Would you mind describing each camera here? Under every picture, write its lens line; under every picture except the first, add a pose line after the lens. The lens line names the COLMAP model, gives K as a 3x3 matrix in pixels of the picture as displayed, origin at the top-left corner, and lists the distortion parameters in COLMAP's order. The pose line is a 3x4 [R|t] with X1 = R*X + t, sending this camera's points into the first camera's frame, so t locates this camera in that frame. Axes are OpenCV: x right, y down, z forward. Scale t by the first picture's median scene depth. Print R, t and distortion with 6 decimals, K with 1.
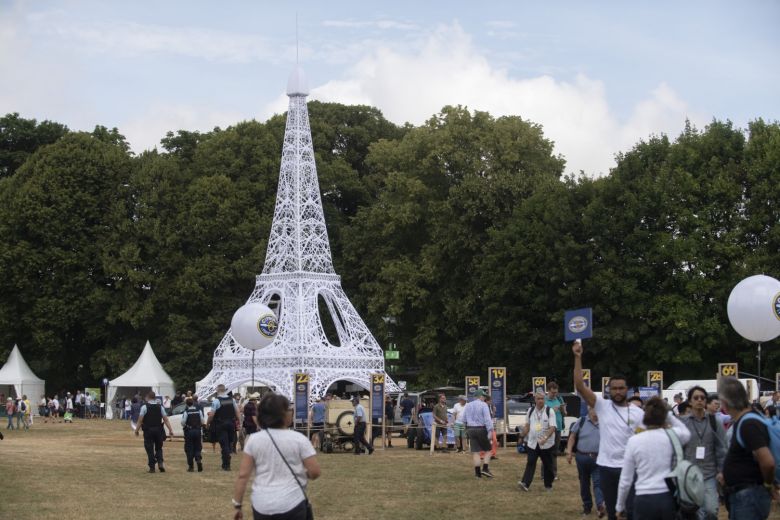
lens RADIAL K [[1762.4, 0, 390.0], [0, 1762.4, 260.0], [0, 0, 1]] dist [-0.311724, -0.013119]
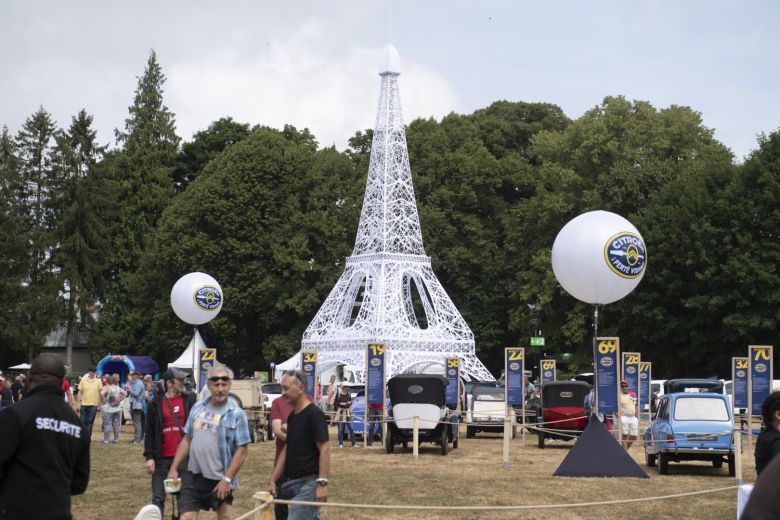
lens RADIAL K [[1490.4, 0, 390.0], [0, 1490.4, 260.0], [0, 0, 1]] dist [0.123521, -0.049878]
pose [[0.978062, -0.002703, -0.208297, 0.105320], [0.001494, 0.999981, -0.005959, 0.013223], [0.208310, 0.005517, 0.978047, 0.156569]]
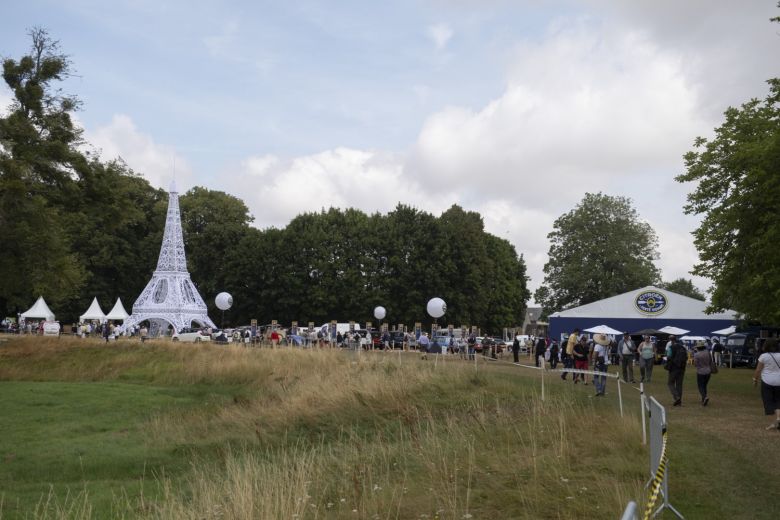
lens RADIAL K [[1127.5, 0, 390.0], [0, 1127.5, 260.0], [0, 0, 1]] dist [0.136293, 0.013368]
pose [[0.934458, 0.049208, 0.352658, -0.261384], [-0.056388, 0.998358, 0.010109, -0.032117], [-0.351582, -0.029332, 0.935698, -0.398222]]
